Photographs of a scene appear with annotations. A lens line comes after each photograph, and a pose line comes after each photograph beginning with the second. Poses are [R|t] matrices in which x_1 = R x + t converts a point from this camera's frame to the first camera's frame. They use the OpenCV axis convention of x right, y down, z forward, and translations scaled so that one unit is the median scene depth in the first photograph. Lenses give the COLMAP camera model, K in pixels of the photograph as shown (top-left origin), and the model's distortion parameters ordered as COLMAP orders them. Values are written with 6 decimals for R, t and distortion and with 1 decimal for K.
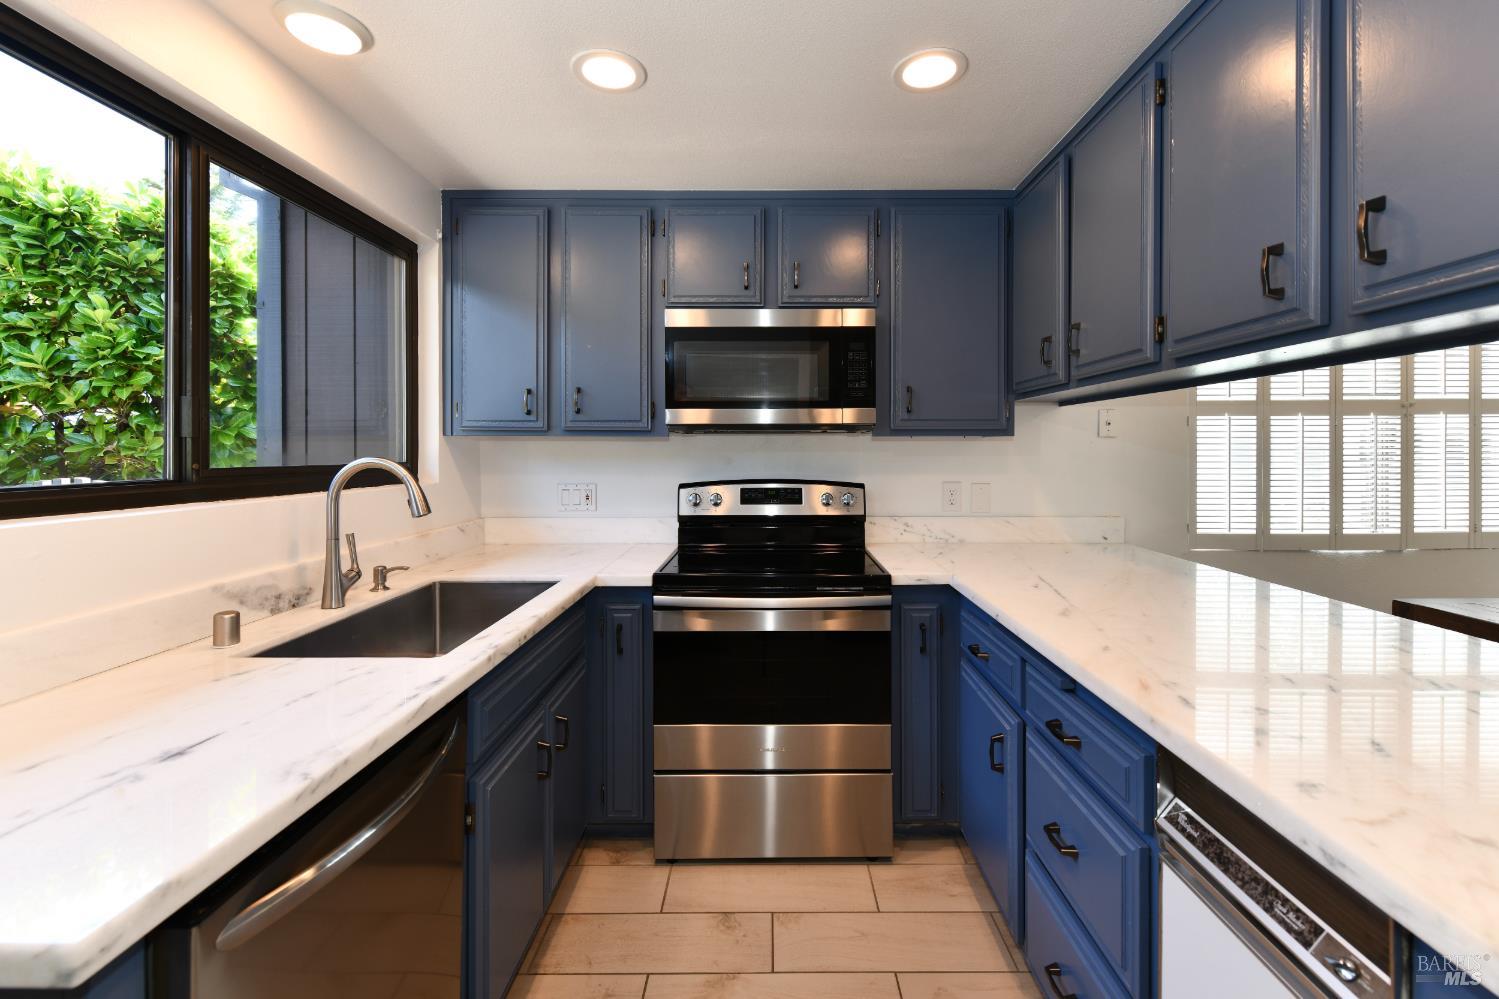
lens RADIAL K [[670.5, 0, 746.7], [0, 670.5, 453.1], [0, 0, 1]] dist [0.001876, -0.001056]
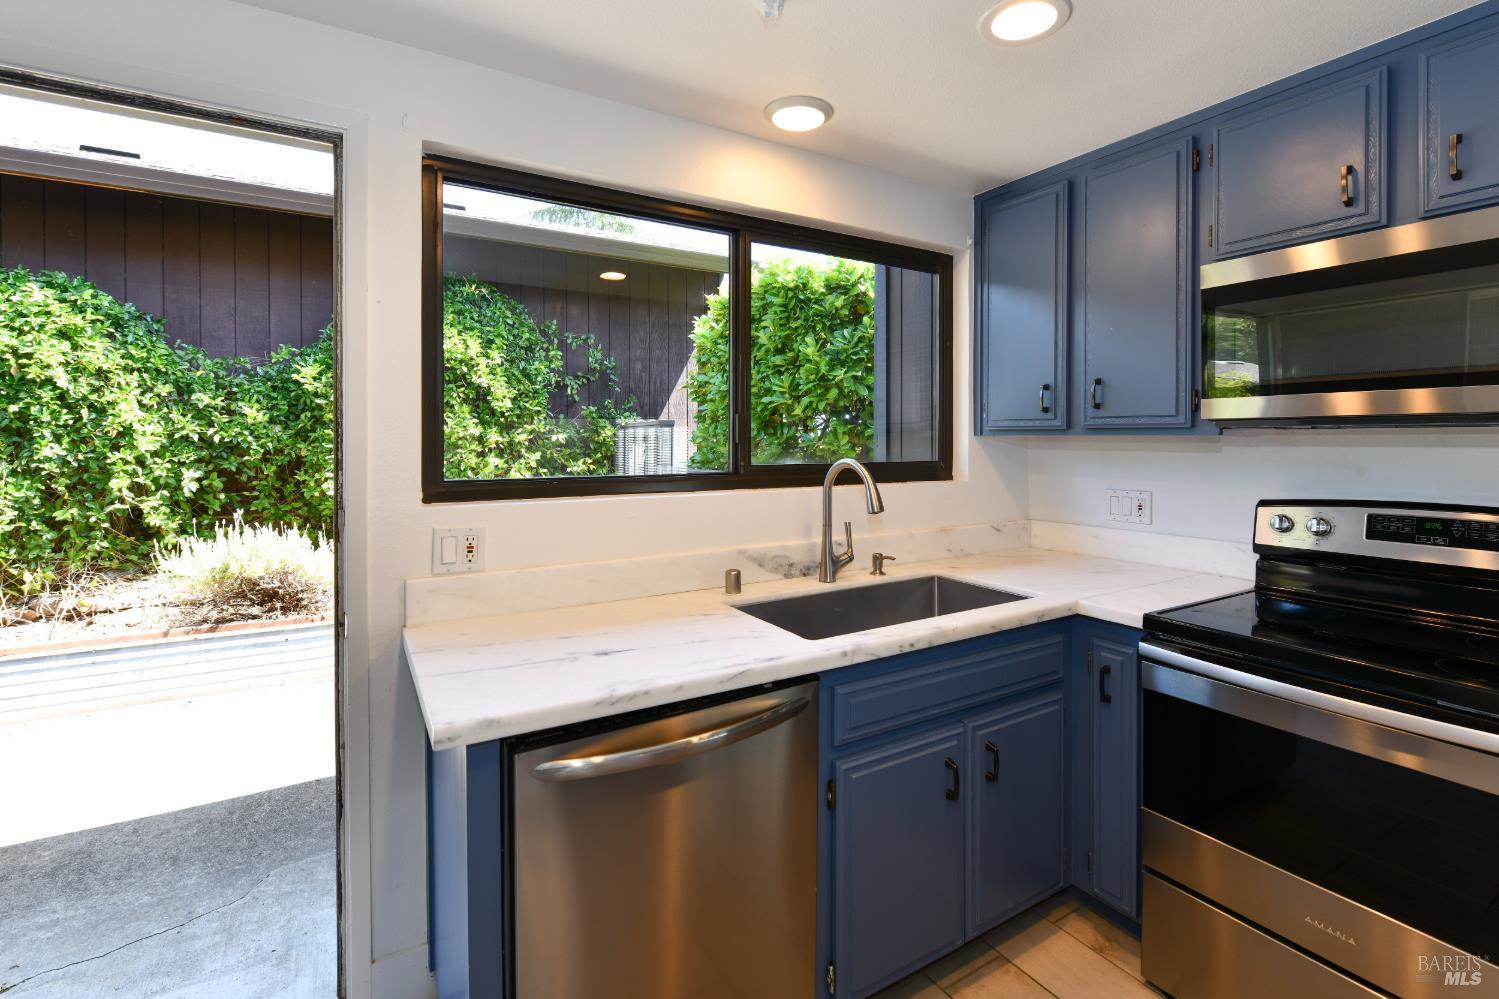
lens RADIAL K [[666.7, 0, 750.7], [0, 666.7, 444.5], [0, 0, 1]] dist [-0.004581, -0.000458]
pose [[0.523848, 0.006271, -0.851789, 0.236149], [-0.001943, 0.999979, 0.006167, -0.017757], [0.851810, -0.001575, 0.523849, 0.172624]]
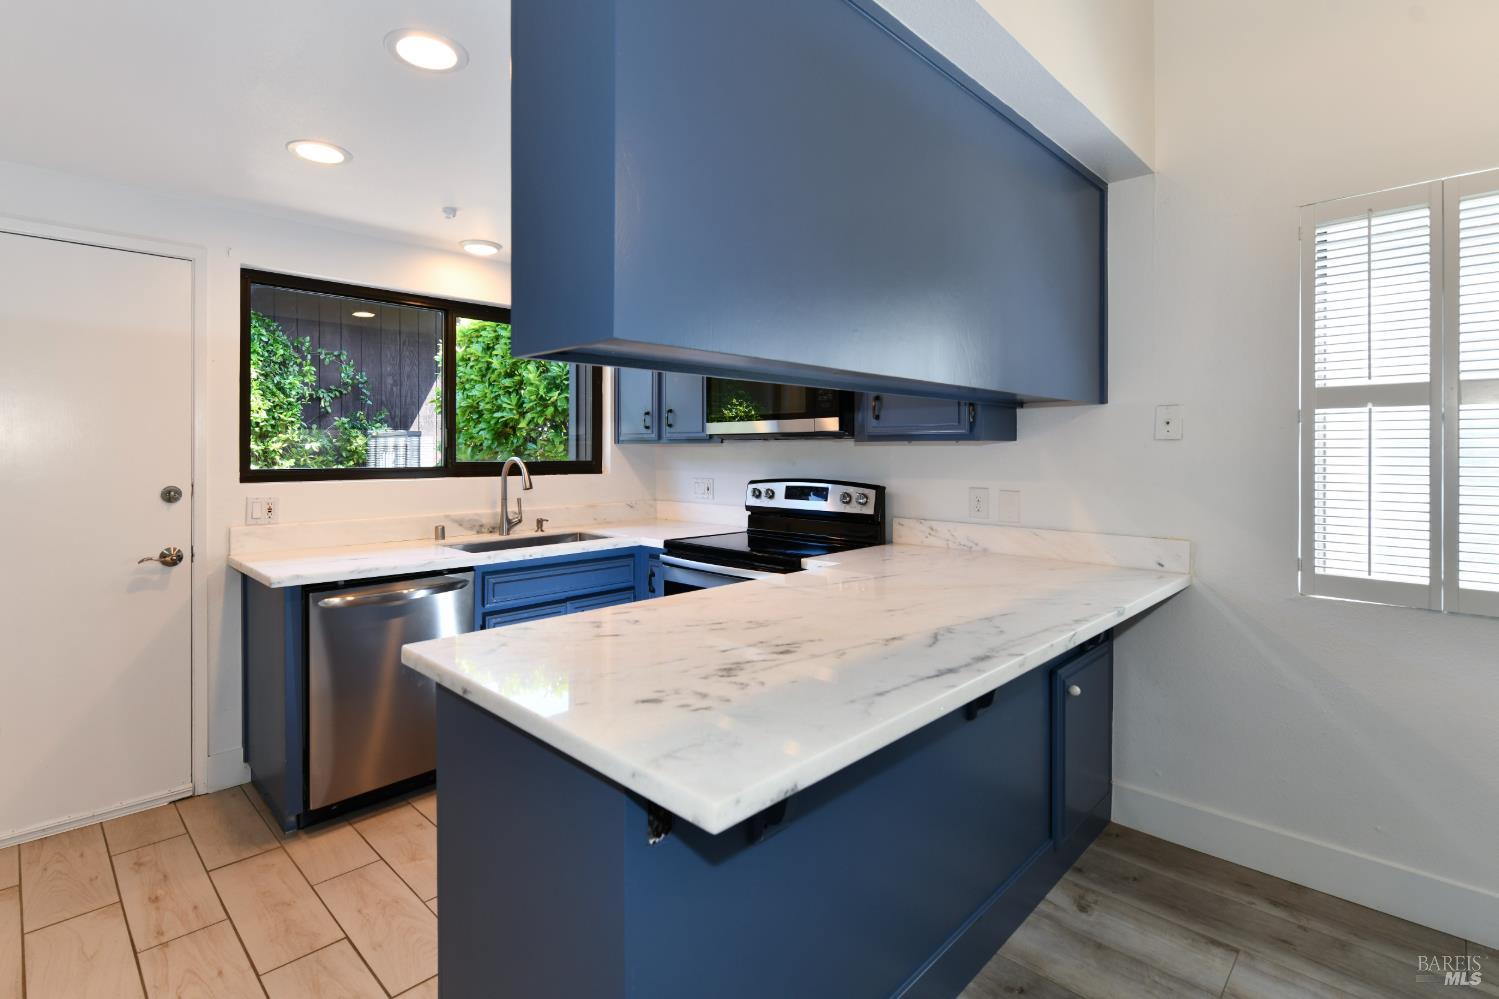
lens RADIAL K [[713.7, 0, 652.3], [0, 713.7, 456.3], [0, 0, 1]] dist [-0.002106, -0.000779]
pose [[0.665132, 0.006709, -0.746695, 0.832788], [-0.003960, 0.999977, 0.005457, -0.006659], [0.746715, -0.000672, 0.665144, -0.032682]]
